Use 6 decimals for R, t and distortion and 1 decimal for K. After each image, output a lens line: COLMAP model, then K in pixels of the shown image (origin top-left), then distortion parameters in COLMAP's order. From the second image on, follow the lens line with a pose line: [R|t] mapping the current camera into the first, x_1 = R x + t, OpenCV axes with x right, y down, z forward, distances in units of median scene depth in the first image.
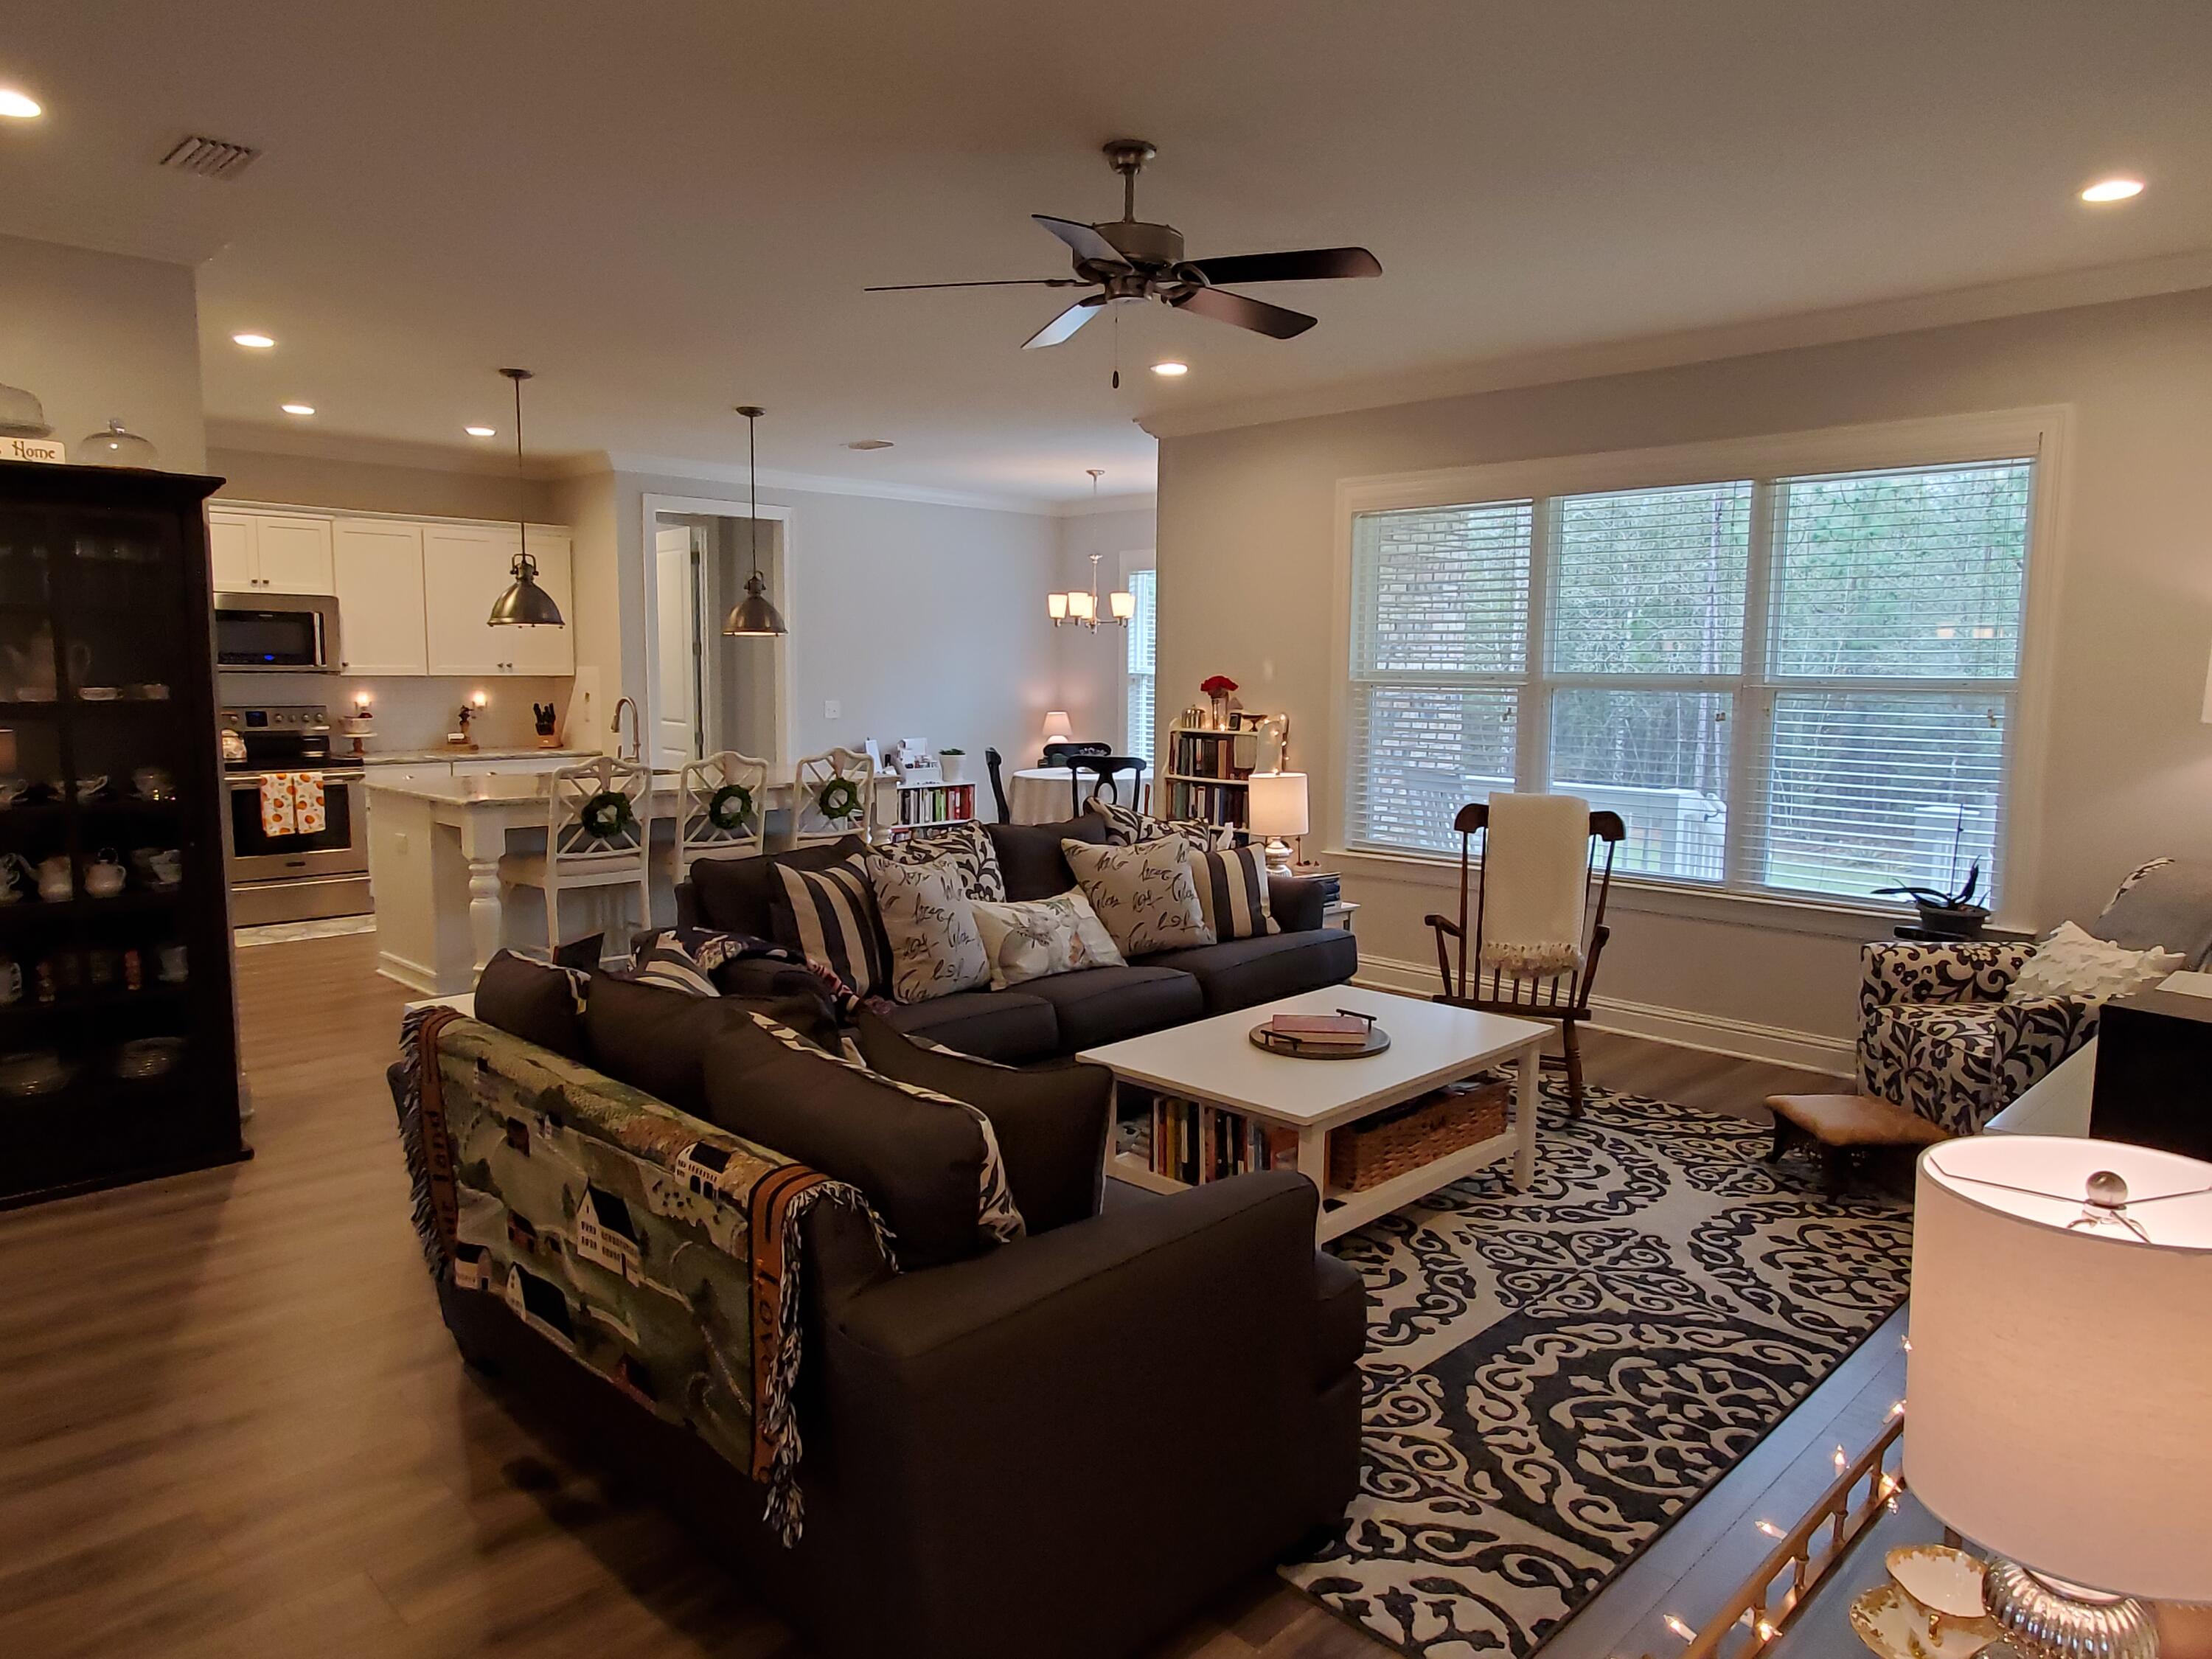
lens RADIAL K [[1445.3, 0, 1106.0], [0, 1445.3, 829.5], [0, 0, 1]] dist [-0.003047, 0.029645]
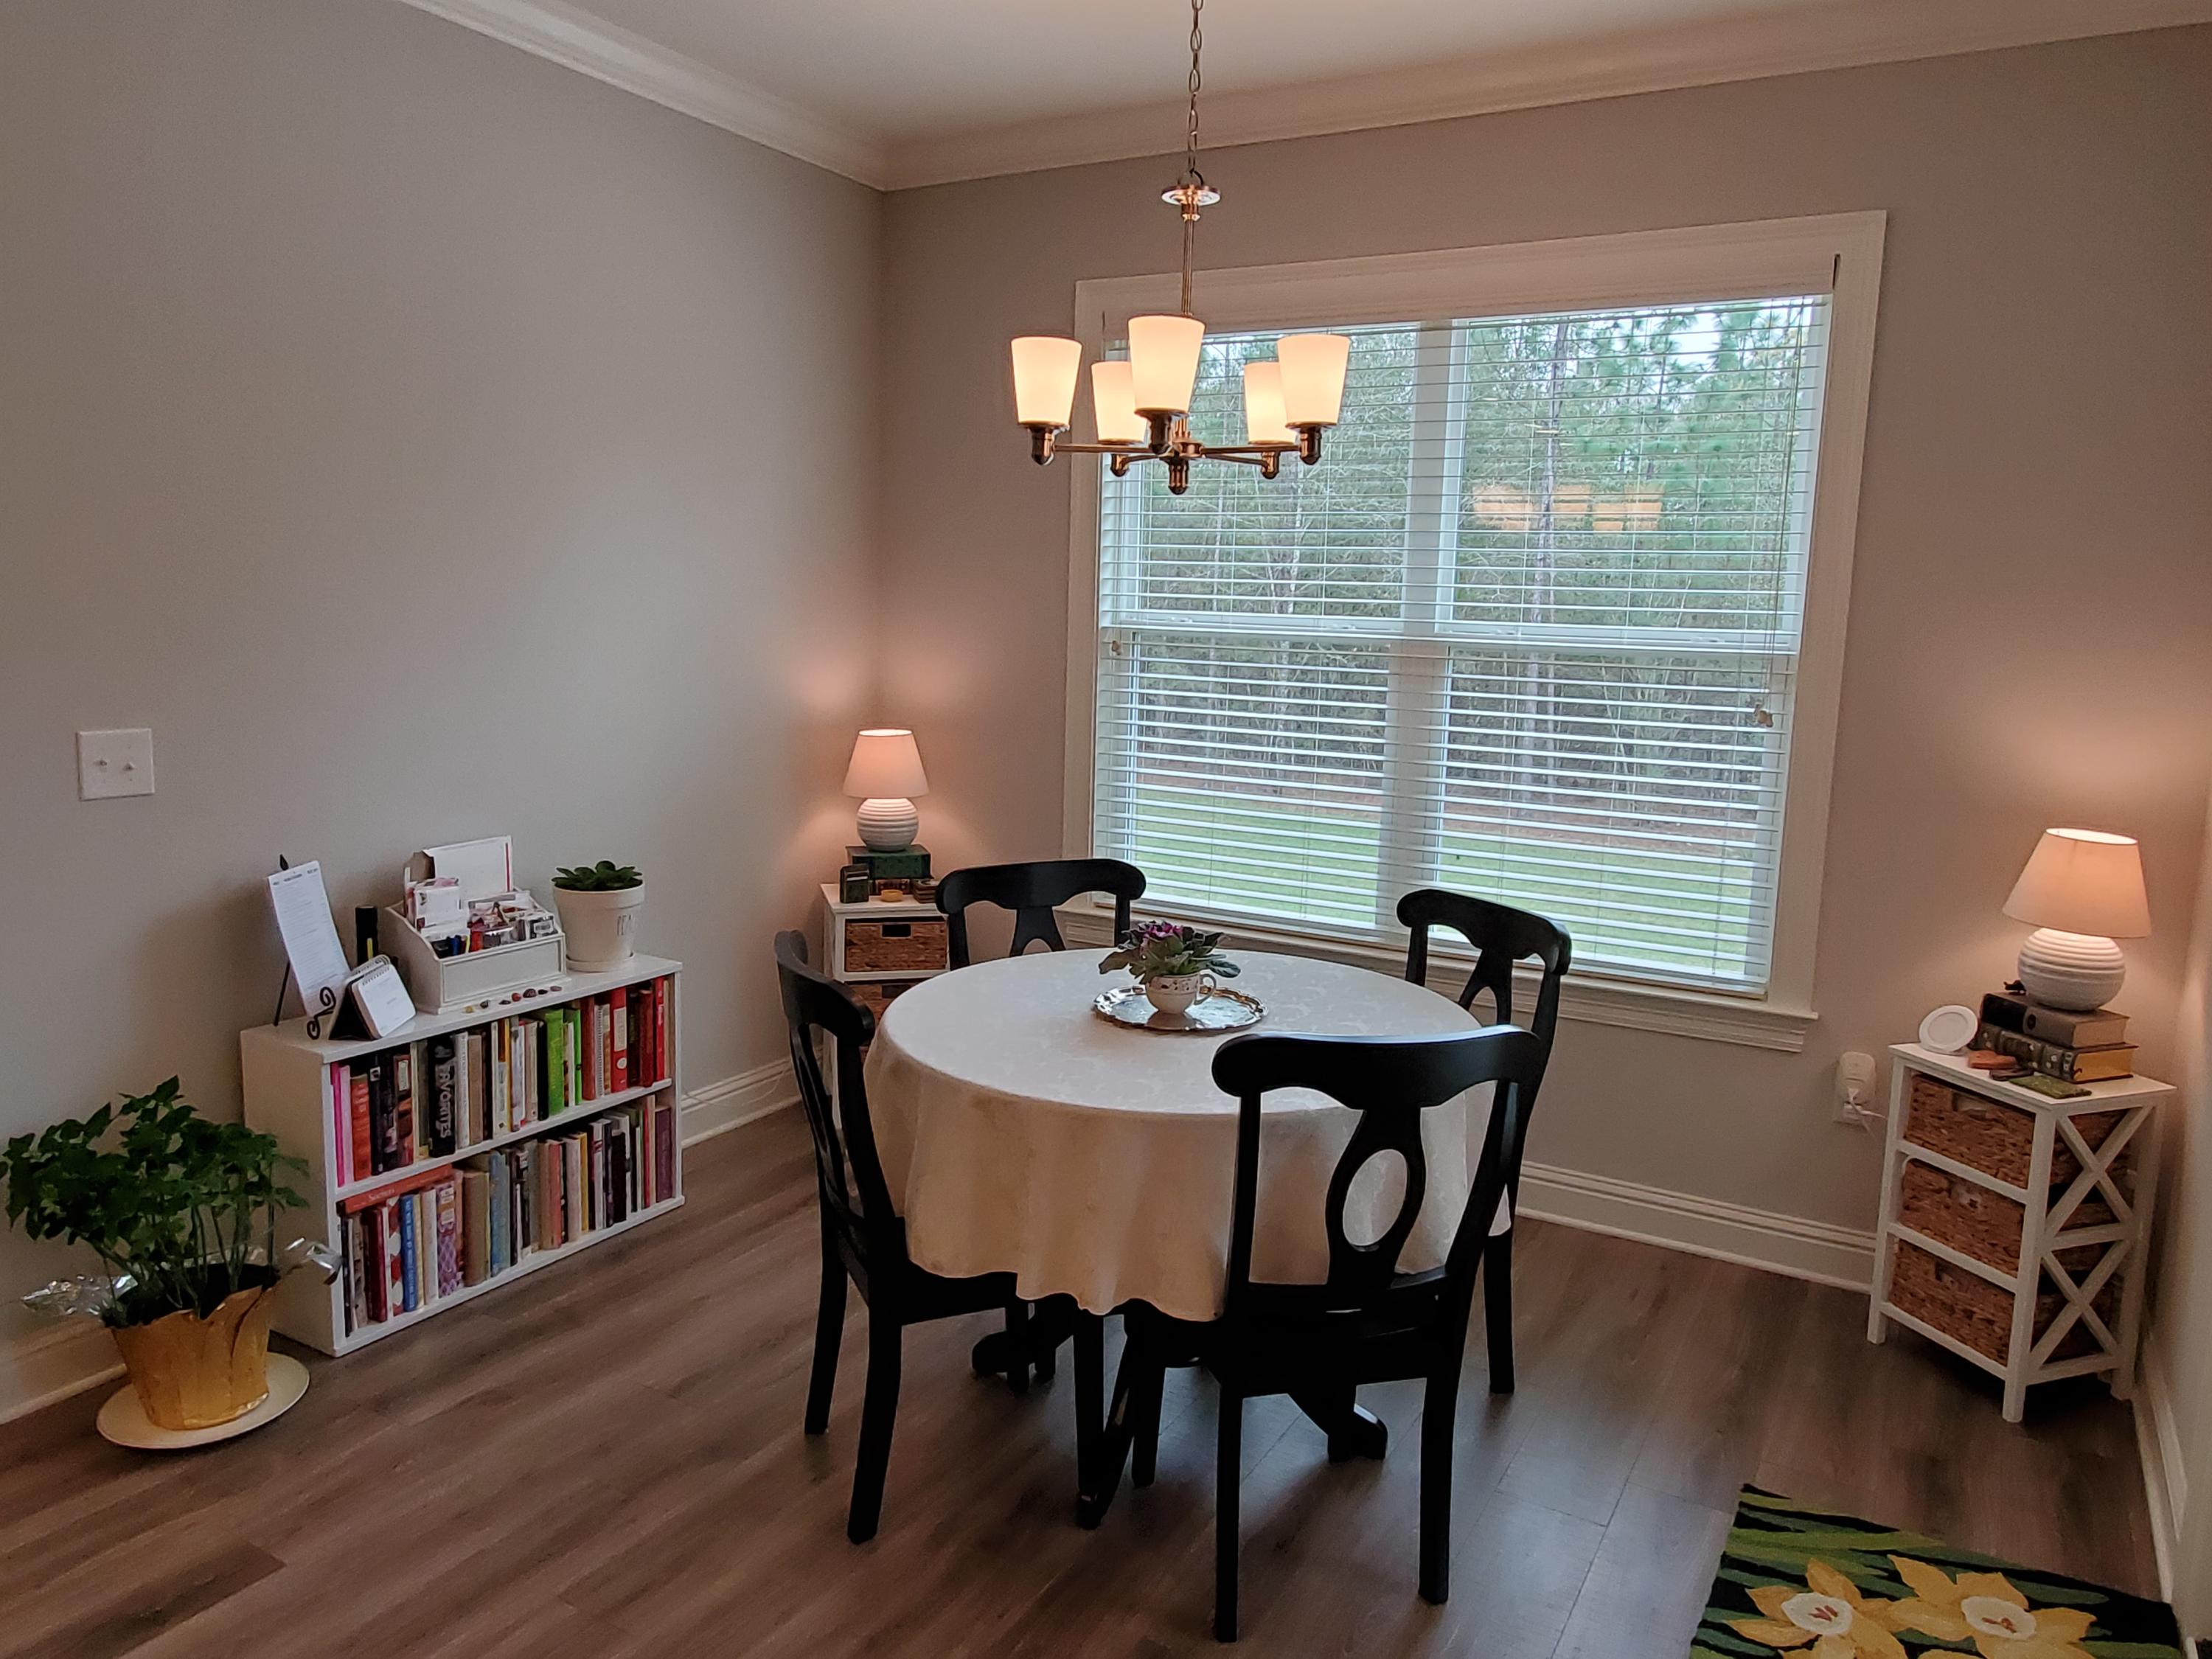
lens RADIAL K [[1543.7, 0, 1106.0], [0, 1543.7, 829.5], [0, 0, 1]] dist [-0.001849, -0.000220]
pose [[0.966030, -0.016686, 0.257890, -0.106827], [0.006093, 0.999107, 0.041819, -0.095051], [-0.258357, -0.038827, 0.965269, 0.806208]]
